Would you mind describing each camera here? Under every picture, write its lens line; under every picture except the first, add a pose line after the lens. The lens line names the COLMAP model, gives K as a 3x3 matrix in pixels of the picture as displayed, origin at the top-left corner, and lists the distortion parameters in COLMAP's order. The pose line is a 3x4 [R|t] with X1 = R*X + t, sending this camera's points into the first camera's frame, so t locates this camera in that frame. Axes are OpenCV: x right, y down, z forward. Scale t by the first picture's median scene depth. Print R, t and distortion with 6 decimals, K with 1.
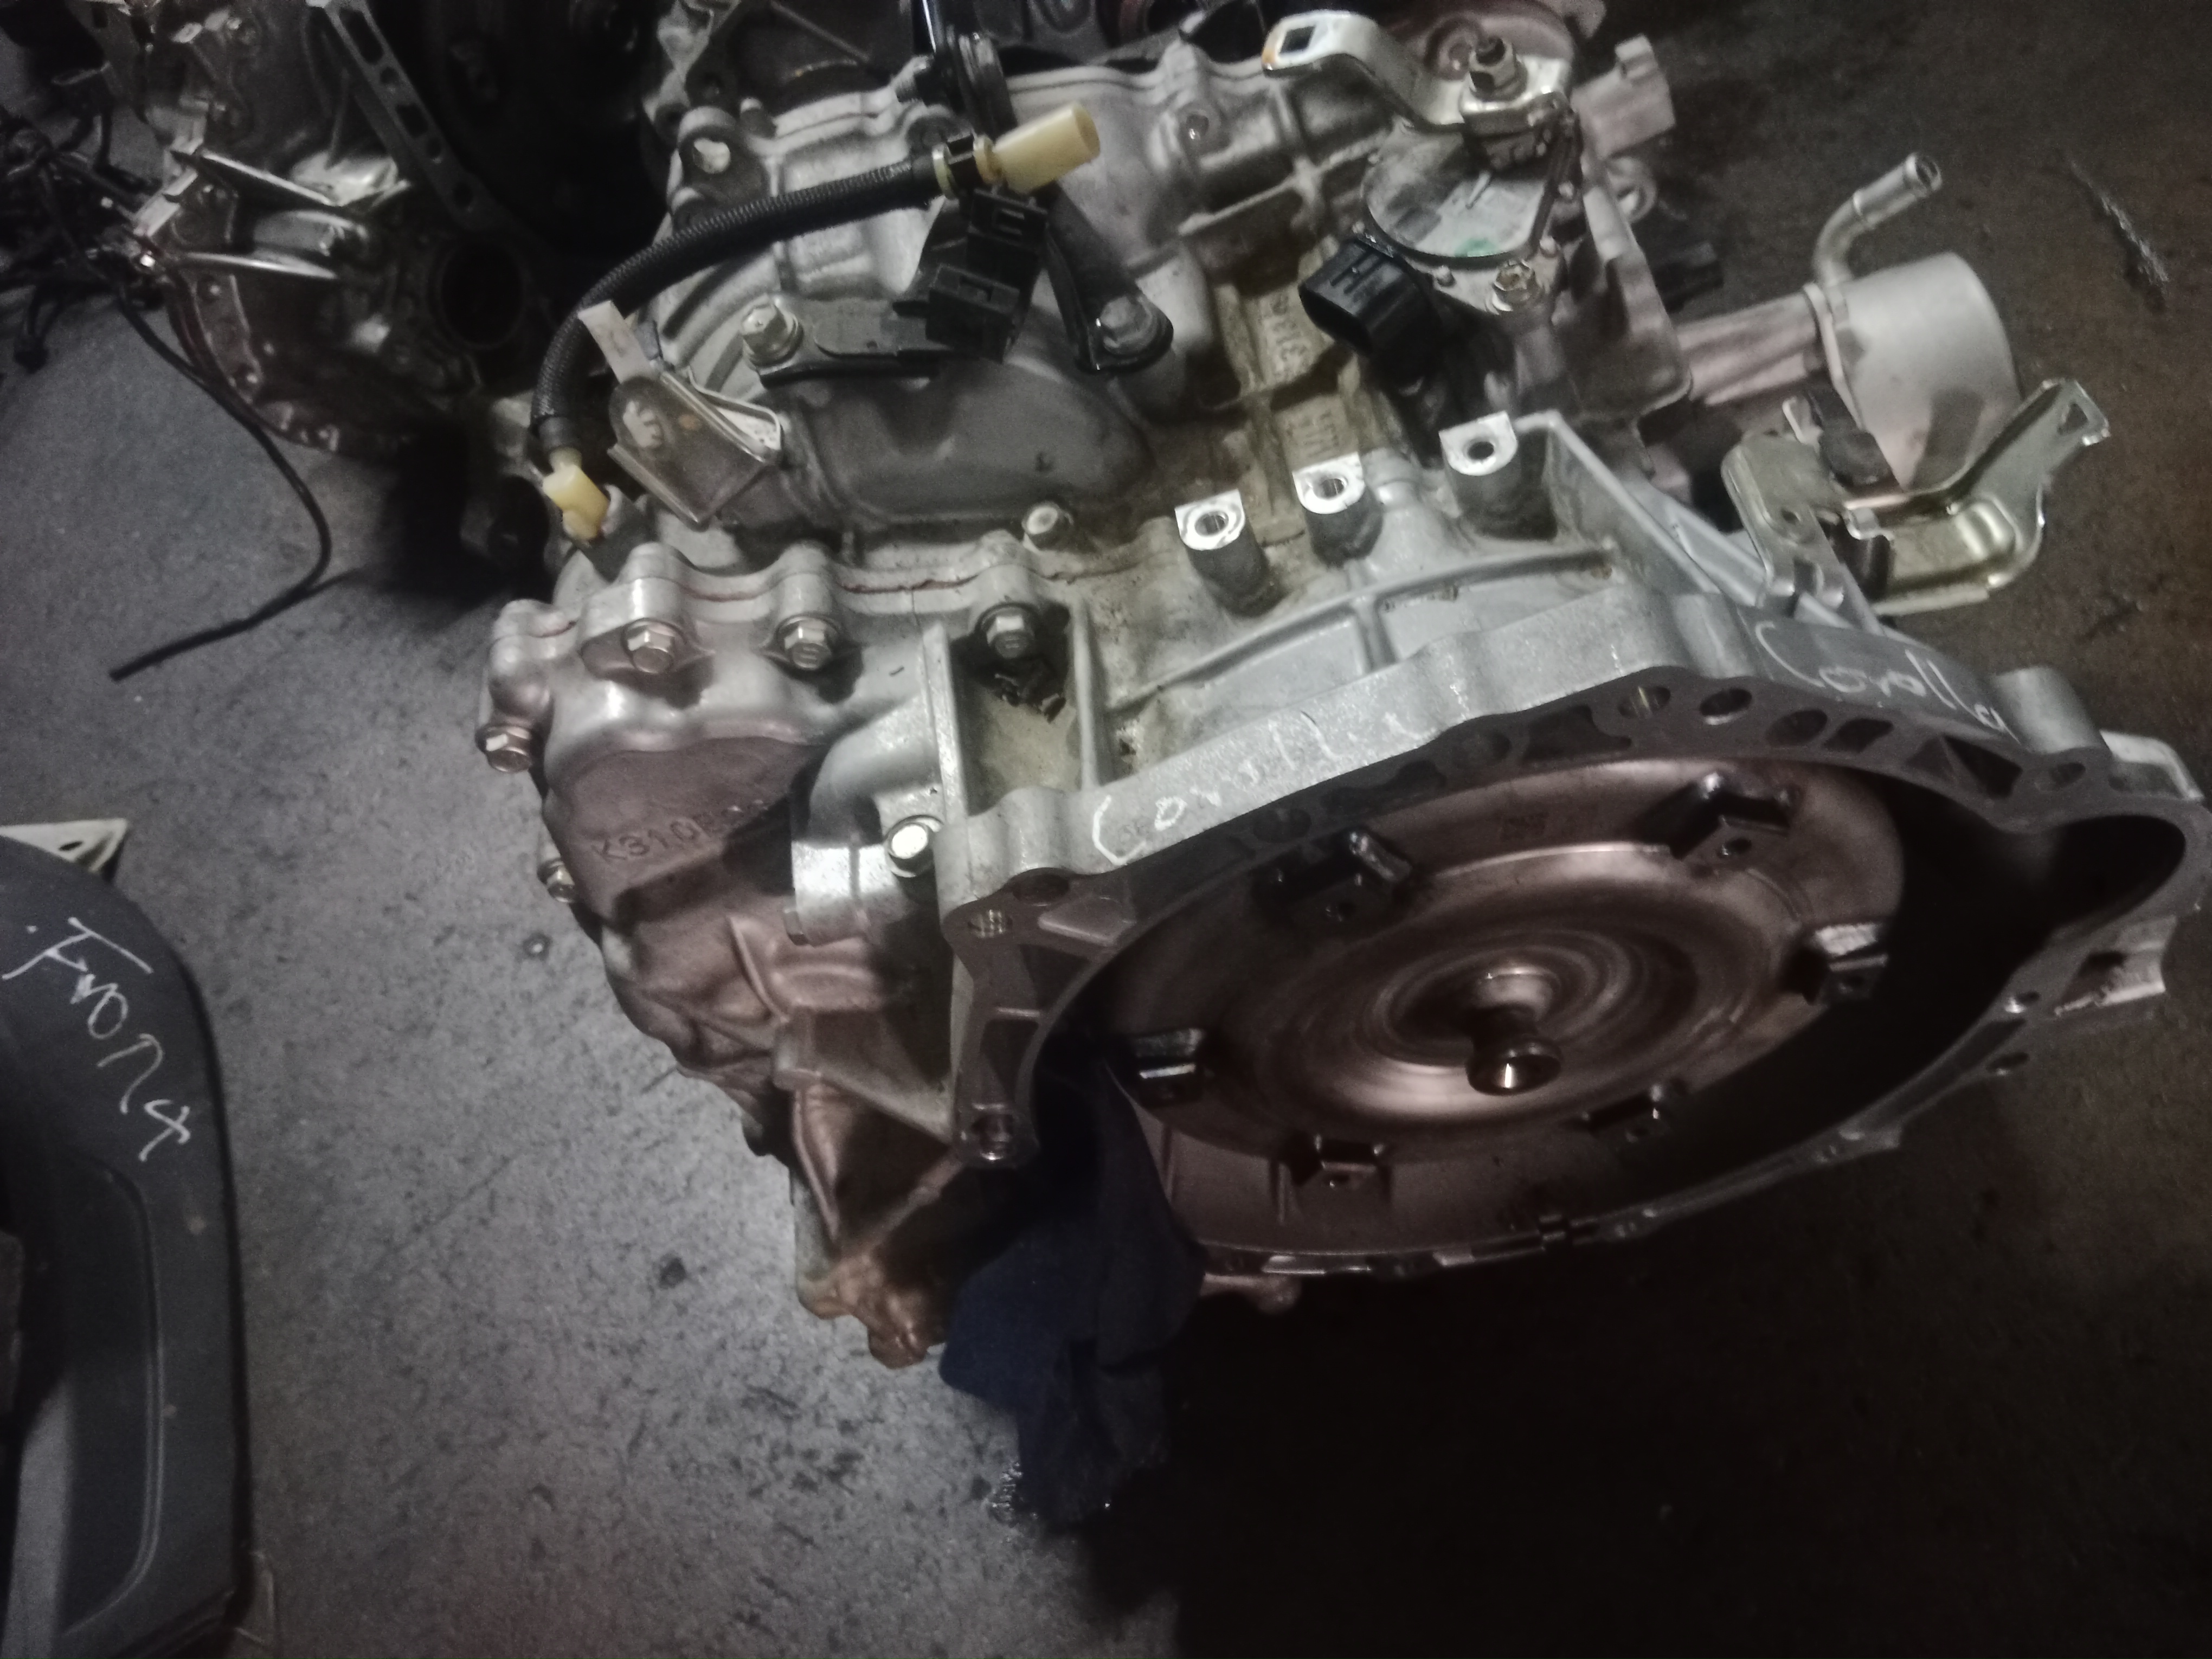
lens RADIAL K [[1705.9, 0, 1106.0], [0, 1705.9, 829.5], [0, 0, 1]] dist [0.083383, -0.151765]
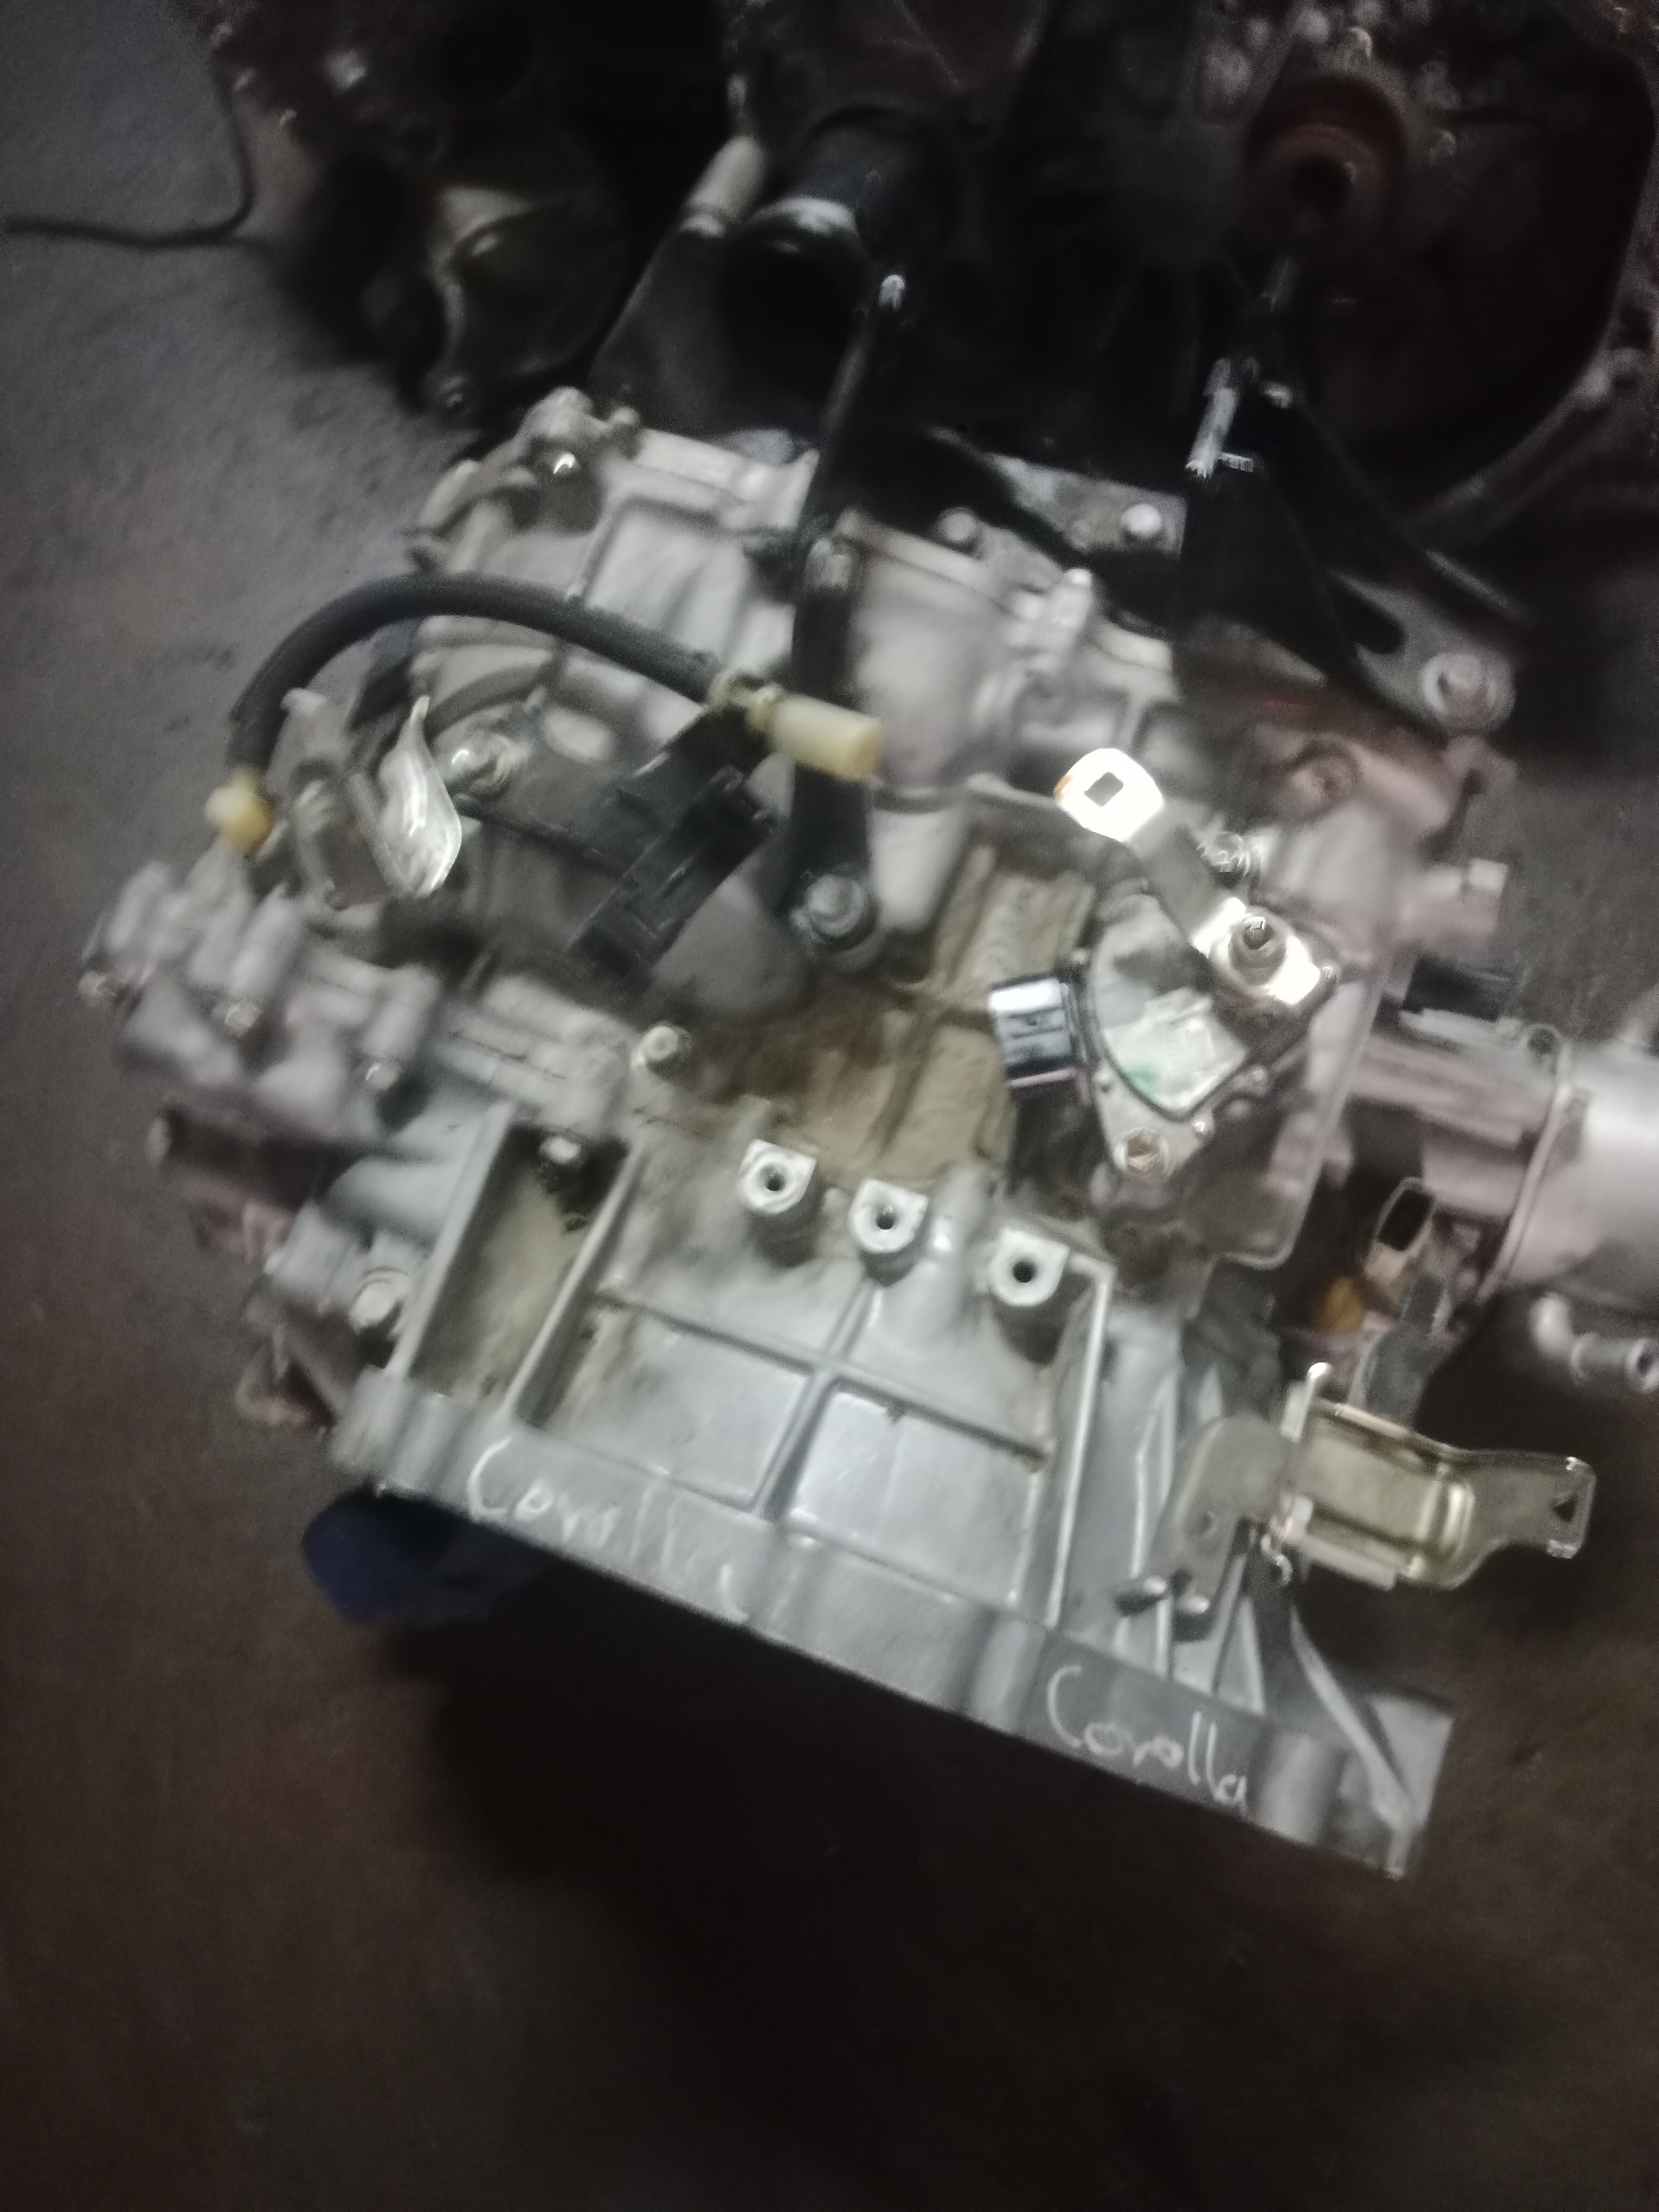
lens RADIAL K [[1705.9, 0, 829.5], [0, 1705.9, 1106.0], [0, 0, 1]] dist [0.083383, -0.151765]
pose [[0.873348, 0.485371, 0.040969, 0.027861], [-0.466149, 0.808425, 0.359380, -0.577005], [0.141312, -0.332961, 0.932292, 0.071488]]
